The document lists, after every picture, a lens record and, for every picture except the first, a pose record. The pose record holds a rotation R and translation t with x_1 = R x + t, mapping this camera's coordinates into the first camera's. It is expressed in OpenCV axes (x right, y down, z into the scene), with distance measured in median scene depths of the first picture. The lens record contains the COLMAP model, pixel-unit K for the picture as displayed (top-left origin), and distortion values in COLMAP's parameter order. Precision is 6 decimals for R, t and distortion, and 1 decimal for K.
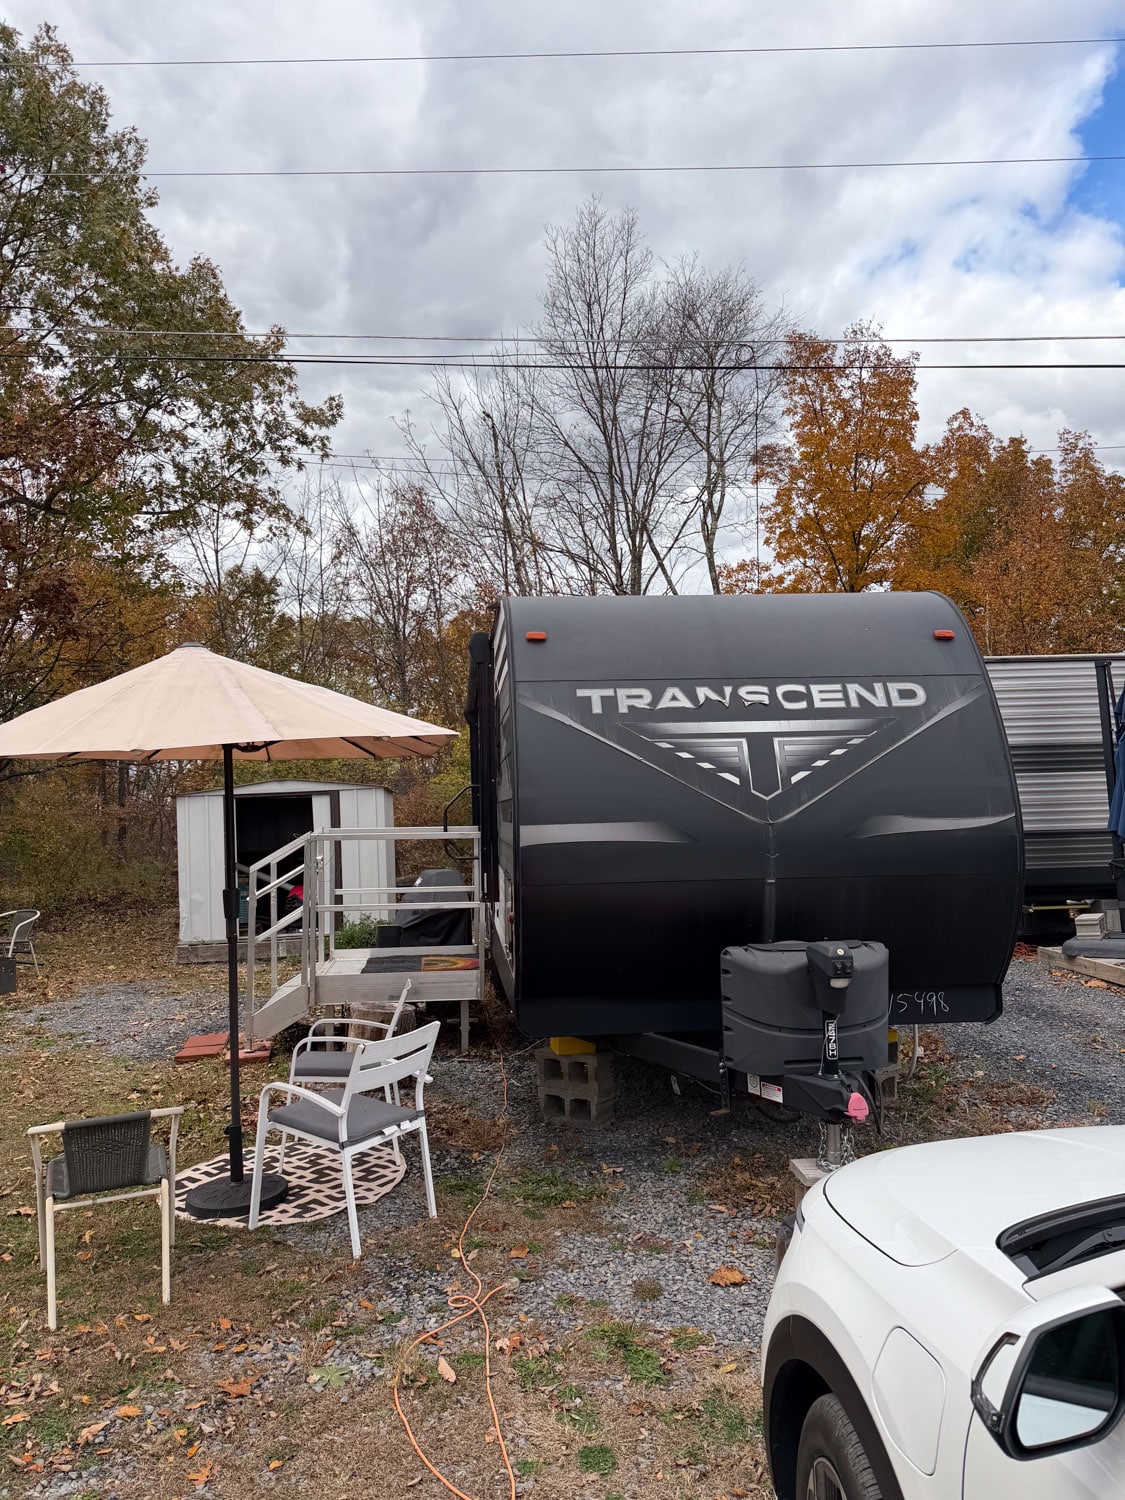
lens RADIAL K [[1053.0, 0, 563.6], [0, 1053.0, 766.3], [0, 0, 1]] dist [0.079688, -0.102718]
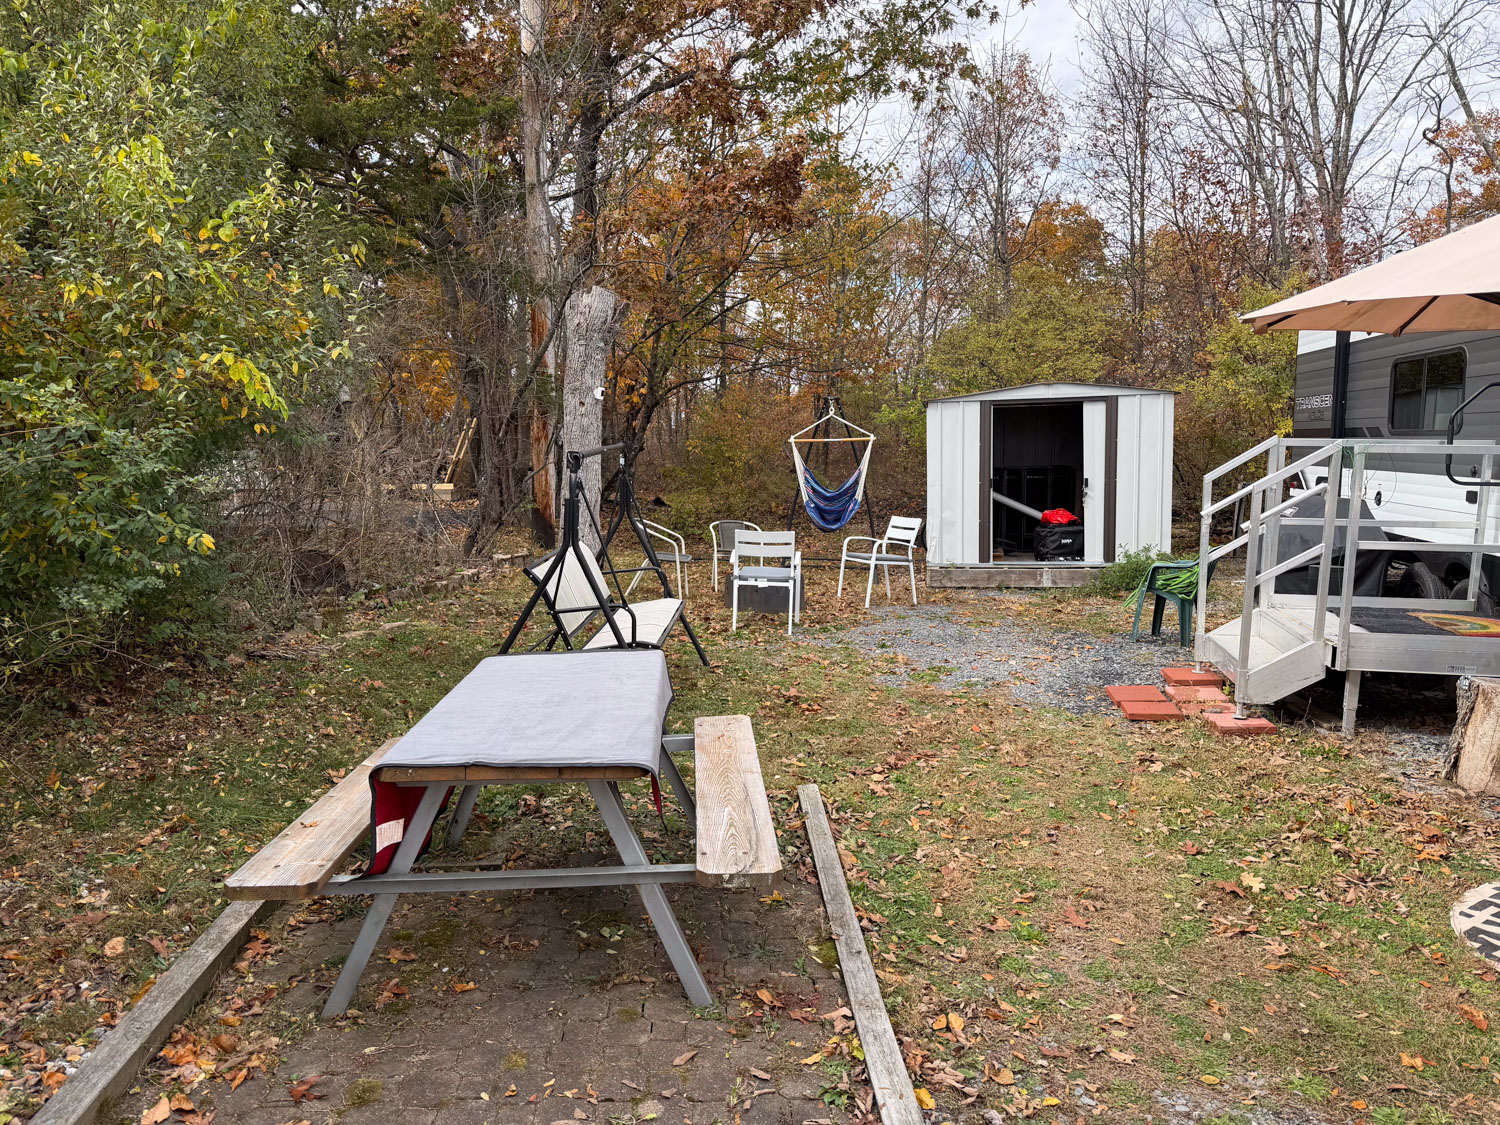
lens RADIAL K [[1053.0, 0, 720.9], [0, 1053.0, 559.3], [0, 0, 1]] dist [0.079688, -0.102718]
pose [[0.953303, 0.055745, -0.296826, -0.255680], [-0.007935, 0.987102, 0.159899, 0.018167], [0.301911, -0.150077, 0.941449, 0.099133]]
